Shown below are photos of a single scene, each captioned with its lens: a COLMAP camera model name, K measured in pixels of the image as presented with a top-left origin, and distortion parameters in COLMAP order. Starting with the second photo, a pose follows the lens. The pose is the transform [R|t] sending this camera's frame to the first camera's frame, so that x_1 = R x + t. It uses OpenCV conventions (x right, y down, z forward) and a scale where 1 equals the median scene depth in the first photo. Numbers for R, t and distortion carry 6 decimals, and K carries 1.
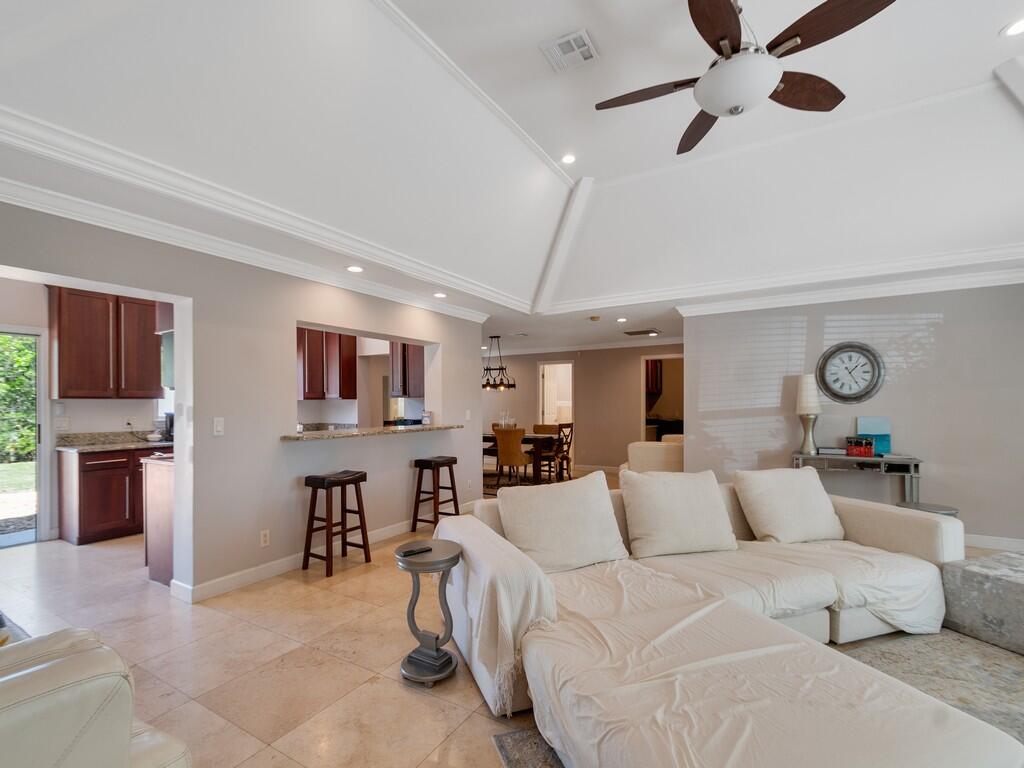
lens RADIAL K [[492.0, 0, 513.5], [0, 492.0, 387.5], [0, 0, 1]] dist [0.002350, -0.002468]
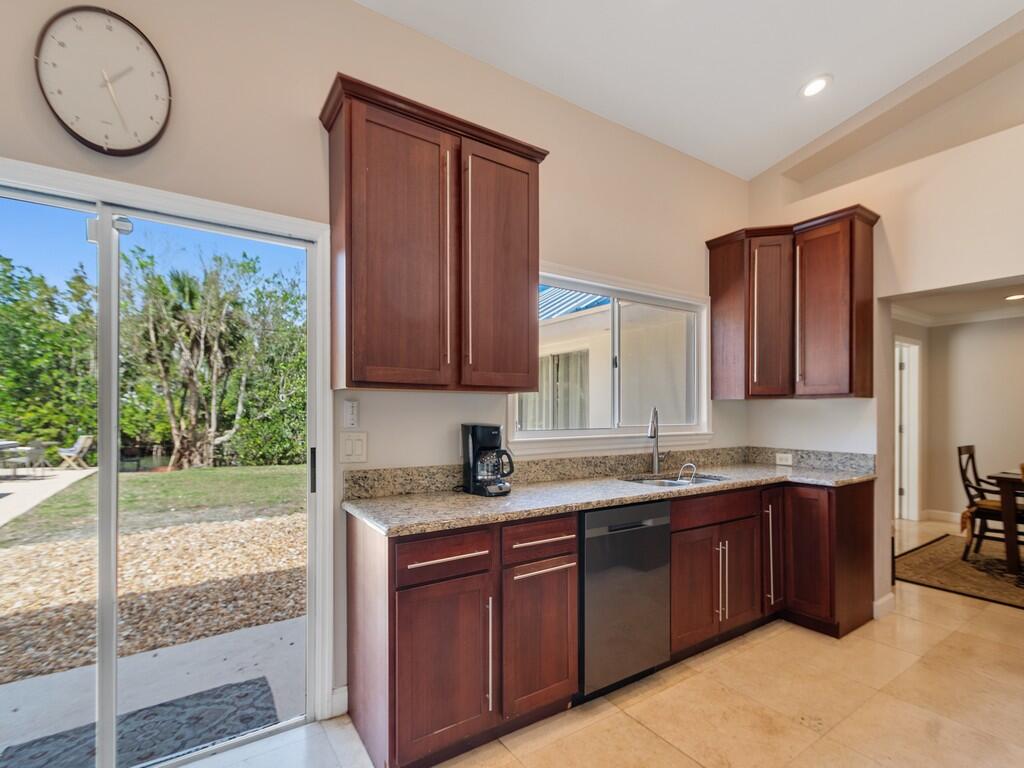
lens RADIAL K [[492.0, 0, 510.5], [0, 492.0, 388.5], [0, 0, 1]] dist [0.002350, -0.002468]
pose [[0.908497, -0.002332, -0.417884, -0.605618], [0.000011, 0.999985, -0.005556, 0.024262], [0.417890, 0.005043, 0.908483, 0.657726]]
